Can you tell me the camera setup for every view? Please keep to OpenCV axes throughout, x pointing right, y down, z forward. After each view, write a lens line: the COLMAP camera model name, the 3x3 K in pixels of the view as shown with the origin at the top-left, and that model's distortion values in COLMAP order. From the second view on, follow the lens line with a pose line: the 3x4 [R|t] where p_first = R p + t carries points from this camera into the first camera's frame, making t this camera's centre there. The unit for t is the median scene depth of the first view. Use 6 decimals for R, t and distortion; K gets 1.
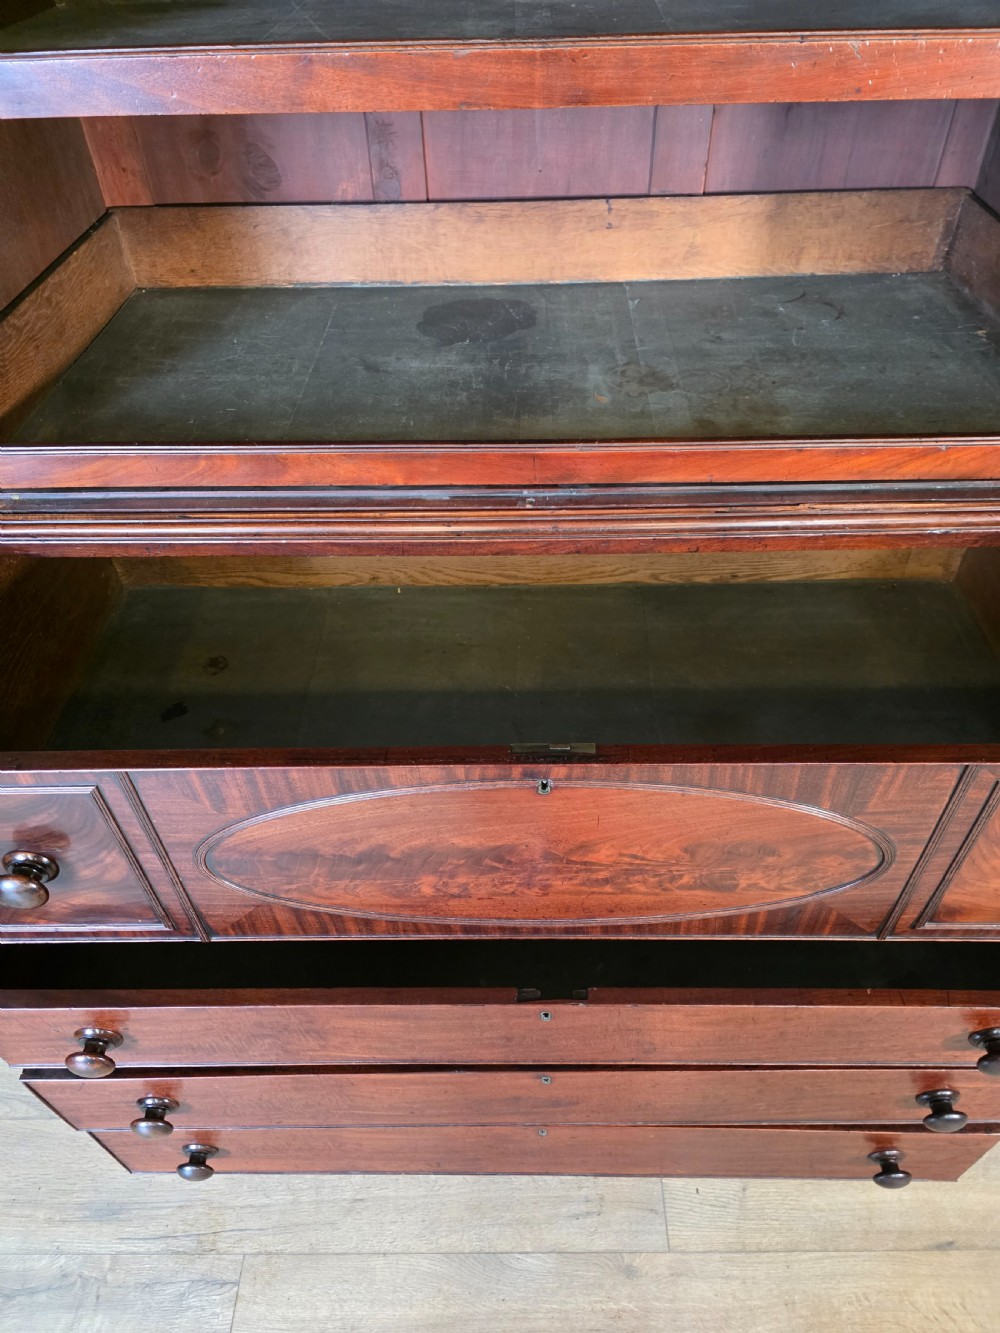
lens RADIAL K [[897.7, 0, 509.5], [0, 897.7, 659.9], [0, 0, 1]] dist [0.063642, -0.065431]
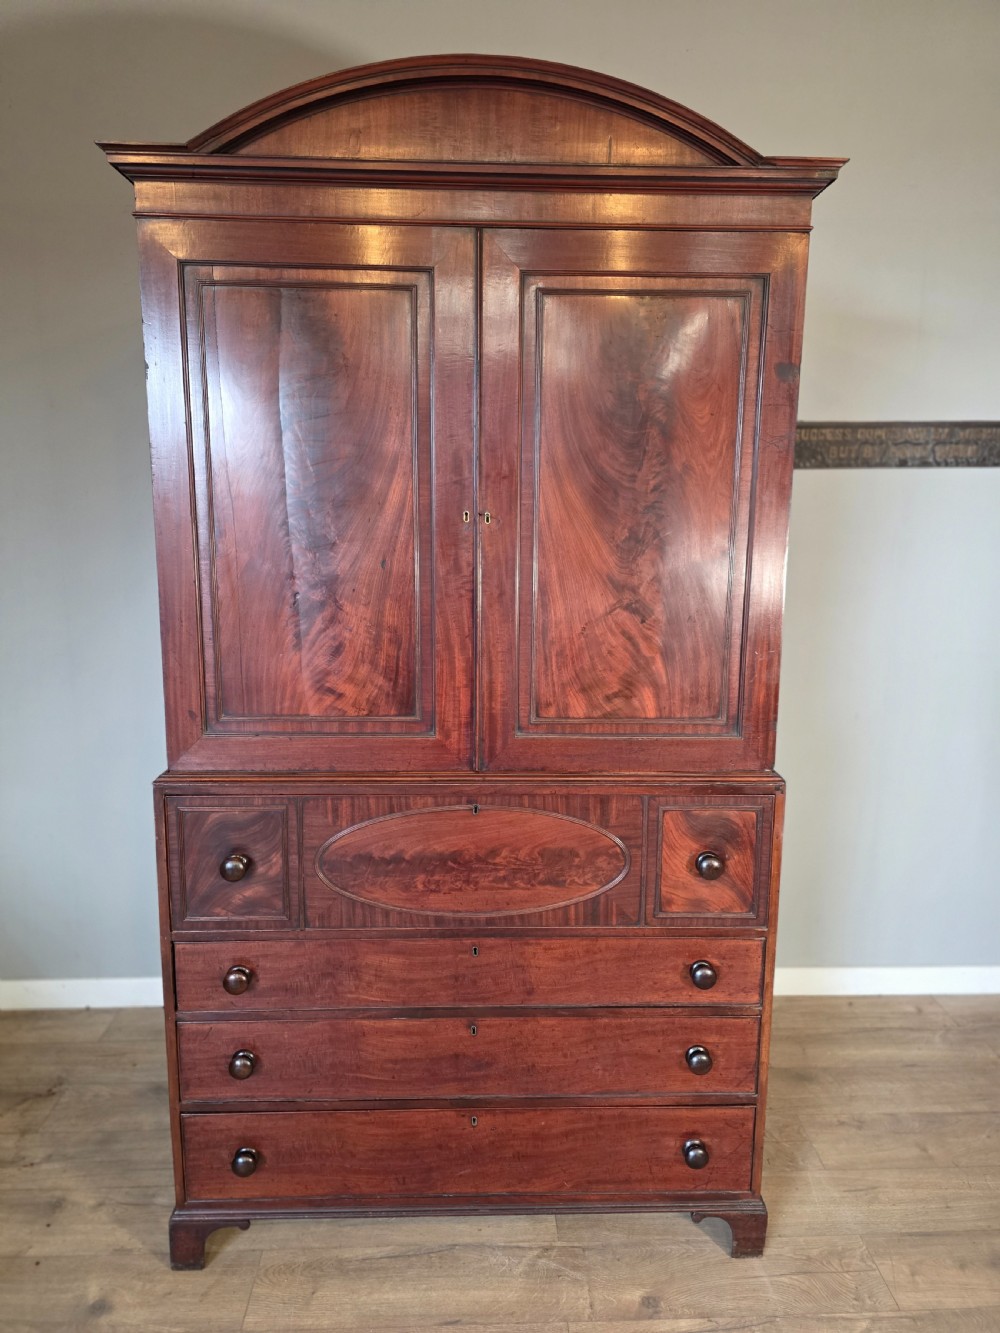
lens RADIAL K [[899.2, 0, 510.6], [0, 899.2, 658.7], [0, 0, 1]] dist [0.076546, -0.071833]
pose [[0.998160, 0.024743, 0.055349, -0.009431], [0.010382, 0.829692, -0.558124, 0.992779], [-0.059733, 0.557672, 0.827909, -1.046901]]
